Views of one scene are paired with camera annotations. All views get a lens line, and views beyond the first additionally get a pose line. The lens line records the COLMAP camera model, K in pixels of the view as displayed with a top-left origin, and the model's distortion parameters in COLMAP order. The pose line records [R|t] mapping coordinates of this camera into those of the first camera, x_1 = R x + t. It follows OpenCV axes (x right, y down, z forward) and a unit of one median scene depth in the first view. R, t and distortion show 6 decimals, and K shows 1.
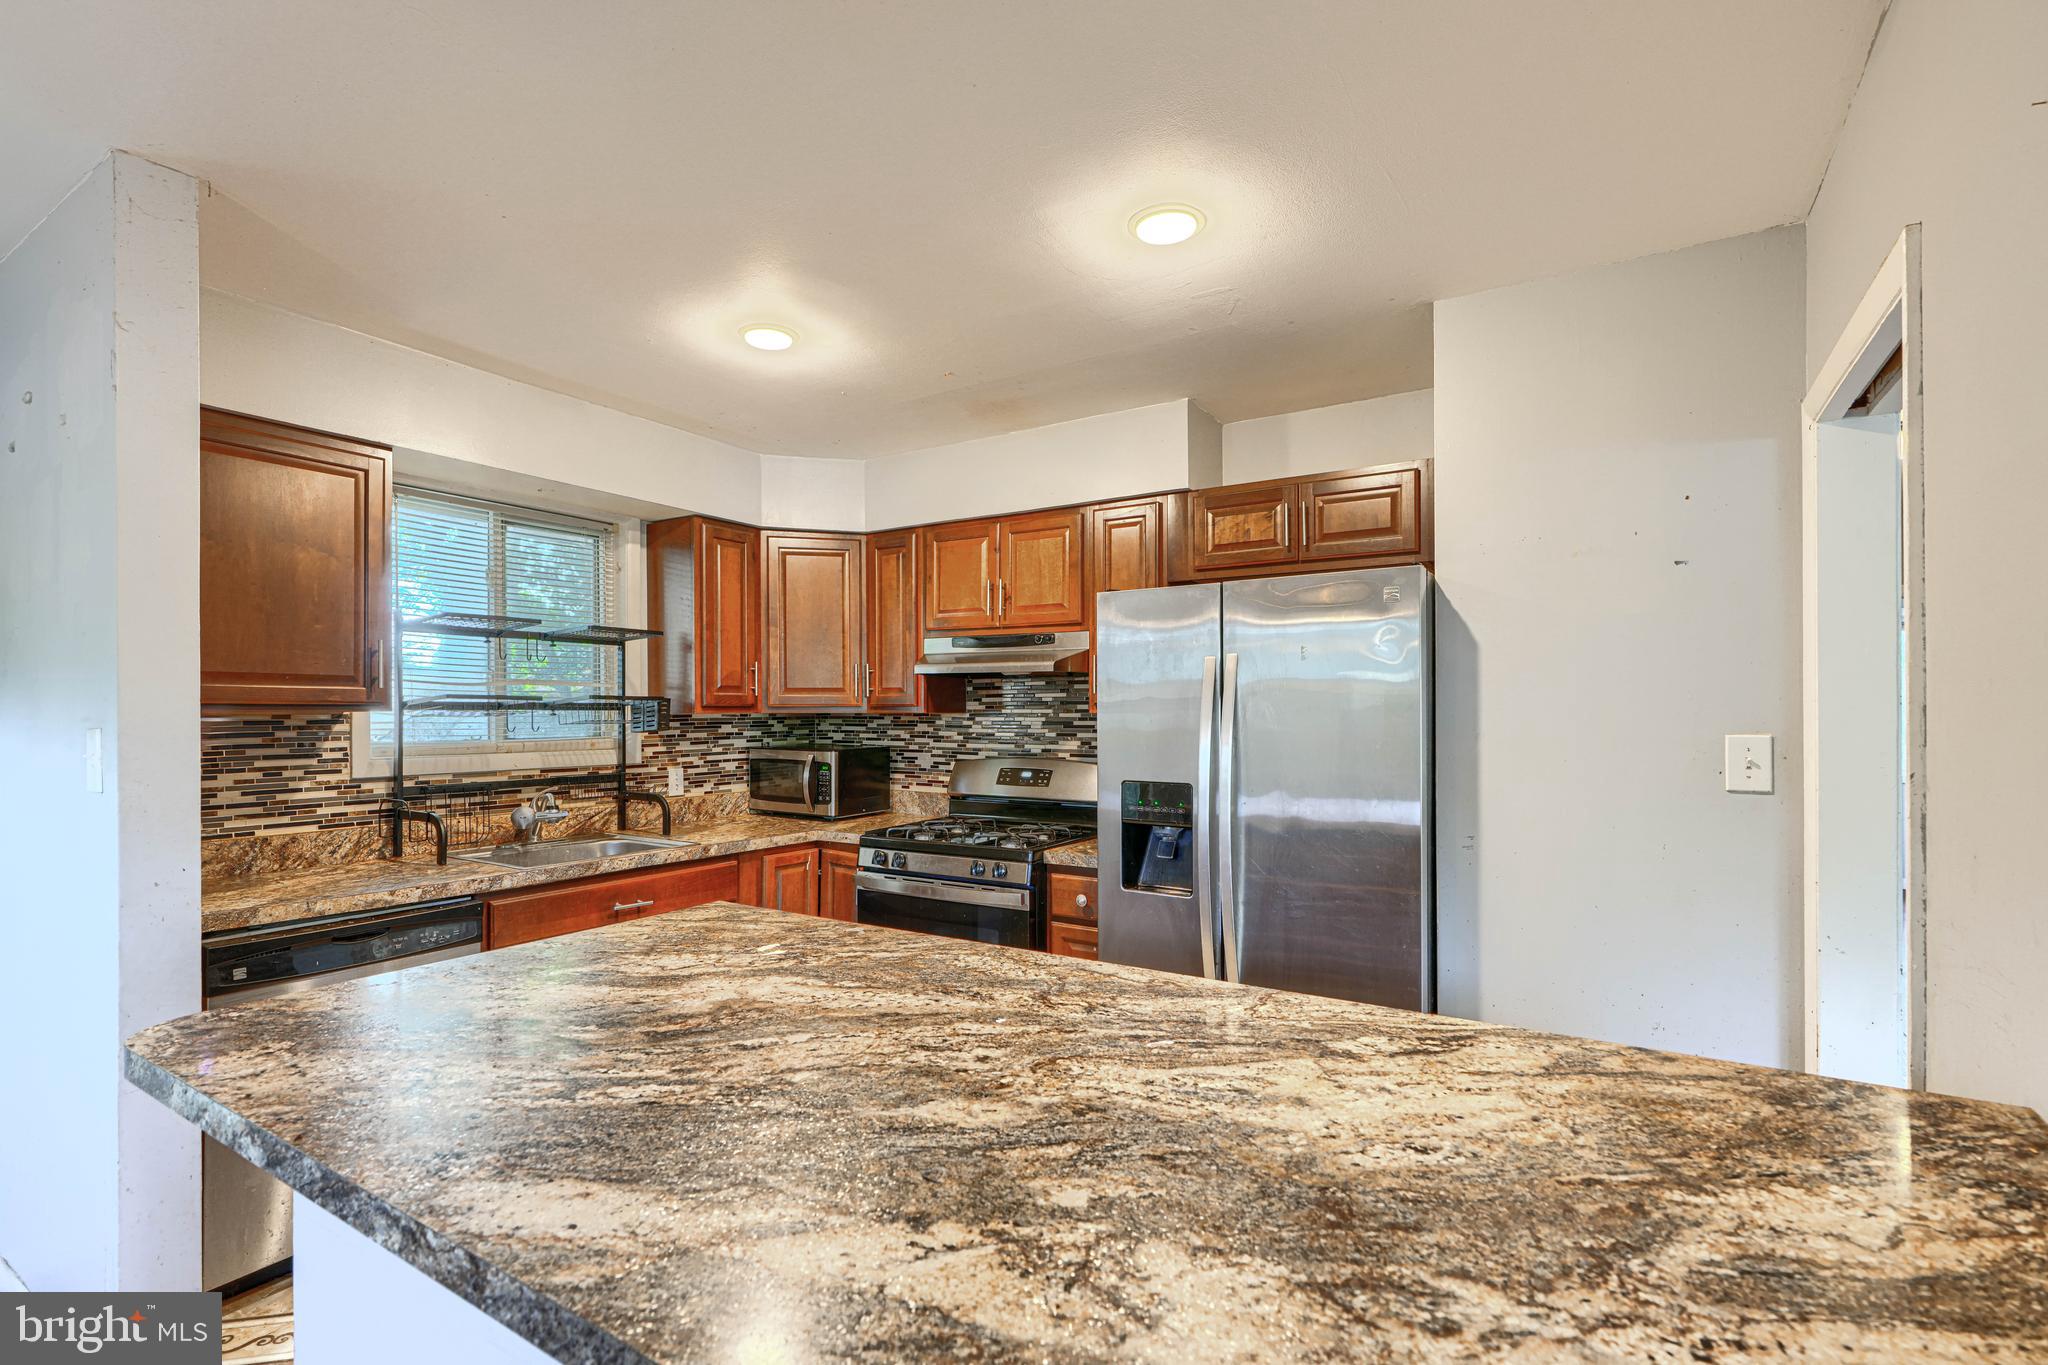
lens RADIAL K [[931.8, 0, 1026.5], [0, 931.8, 710.7], [0, 0, 1]] dist [0.008879, -0.002063]
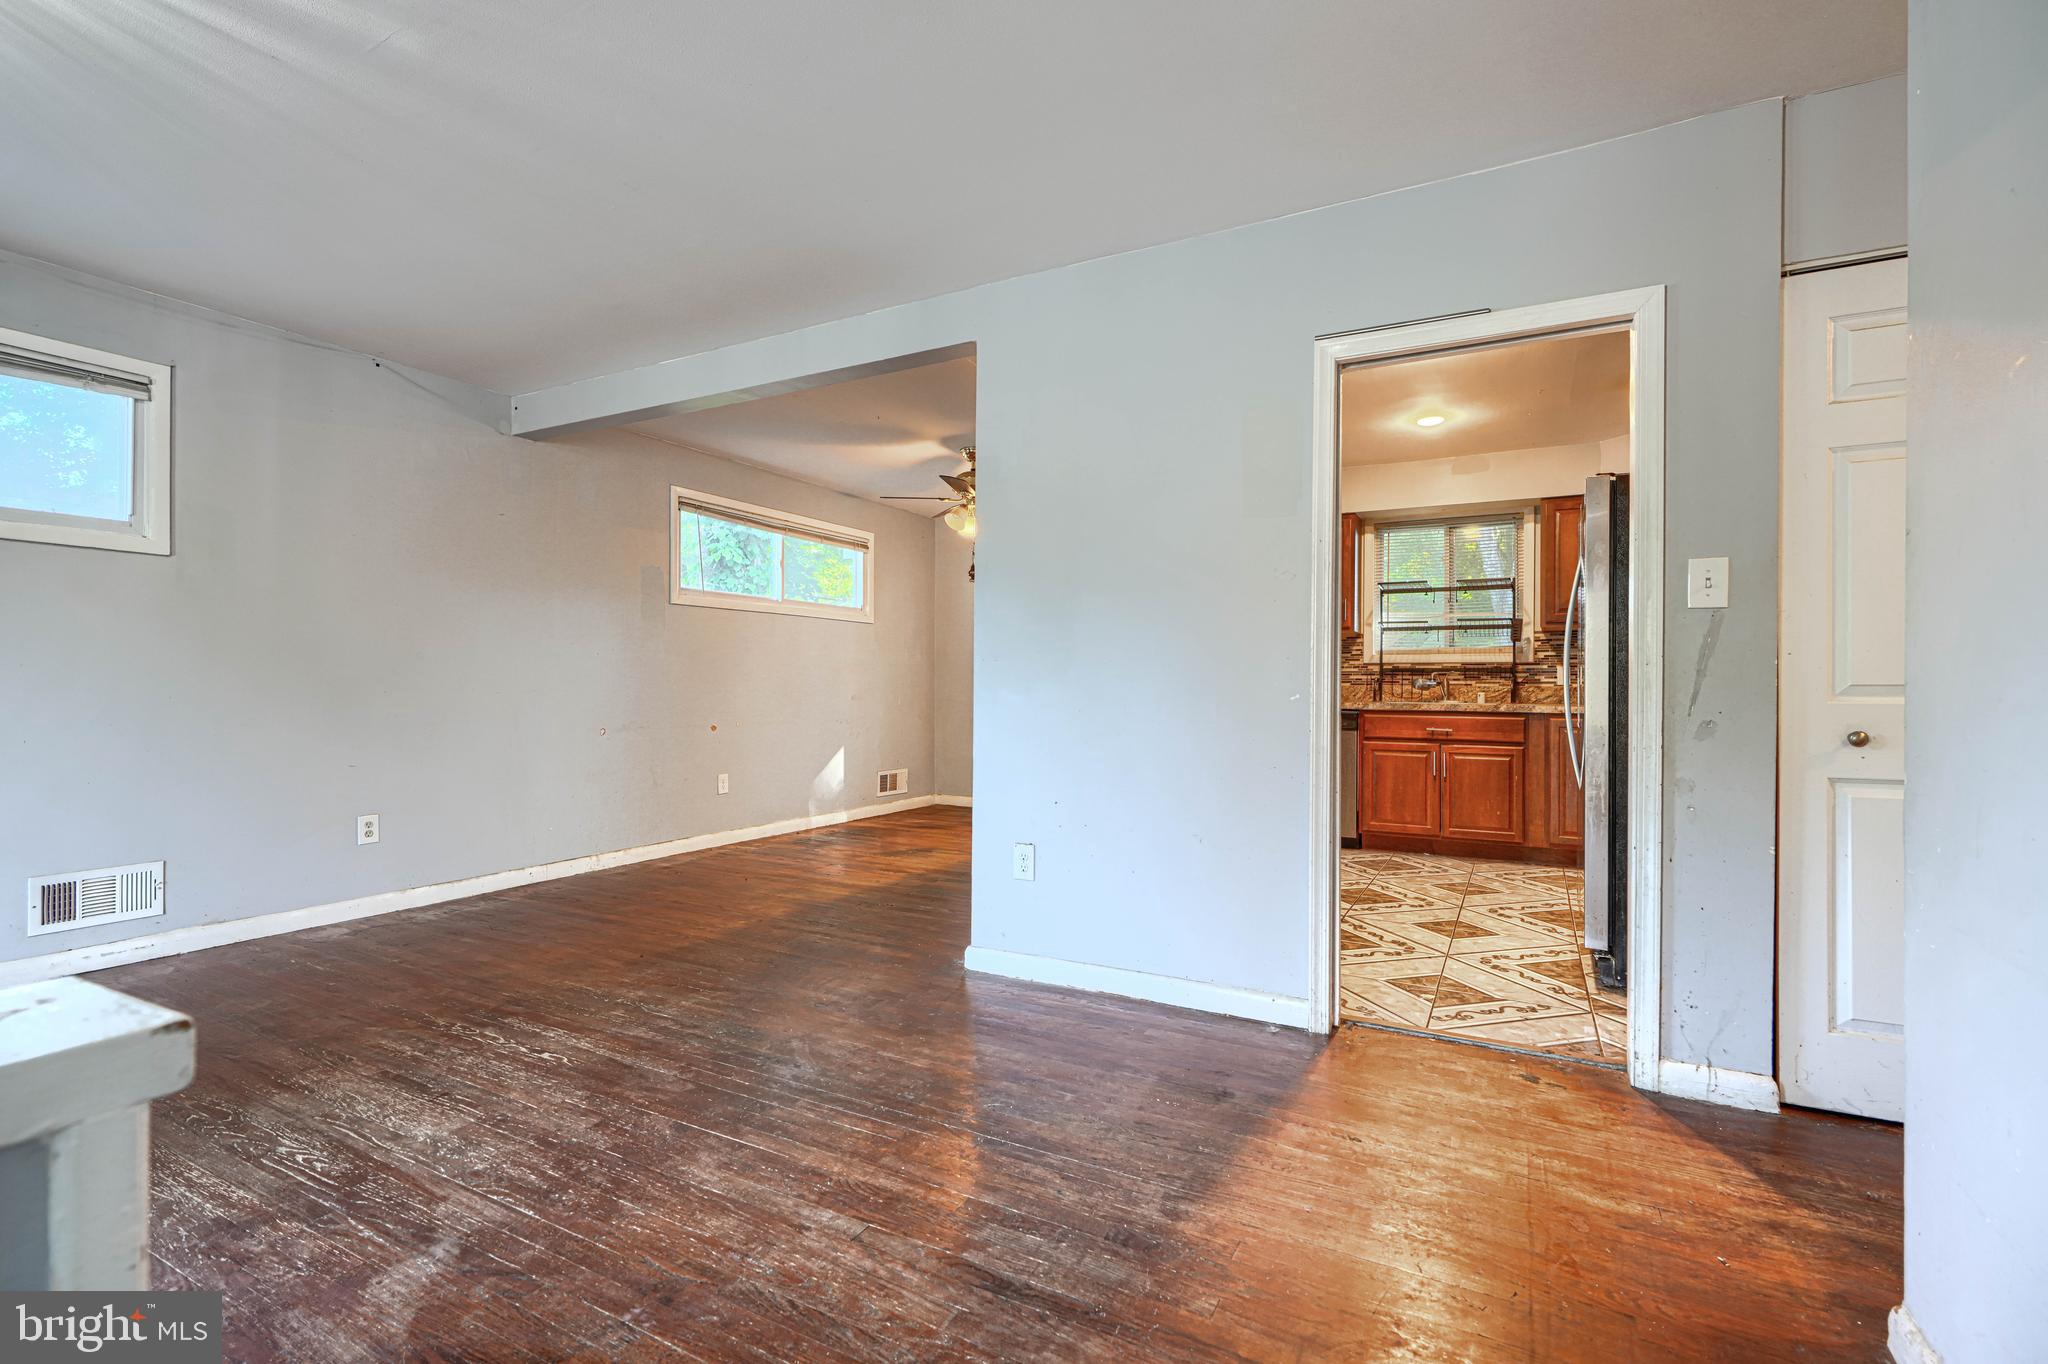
lens RADIAL K [[931.8, 0, 995.4], [0, 931.8, 652.7], [0, 0, 1]] dist [0.008879, -0.002063]
pose [[0.053898, -0.033984, -0.997968, 1.220851], [-0.007297, 0.999381, -0.034426, 0.111847], [0.998520, 0.009138, 0.053617, 0.019871]]
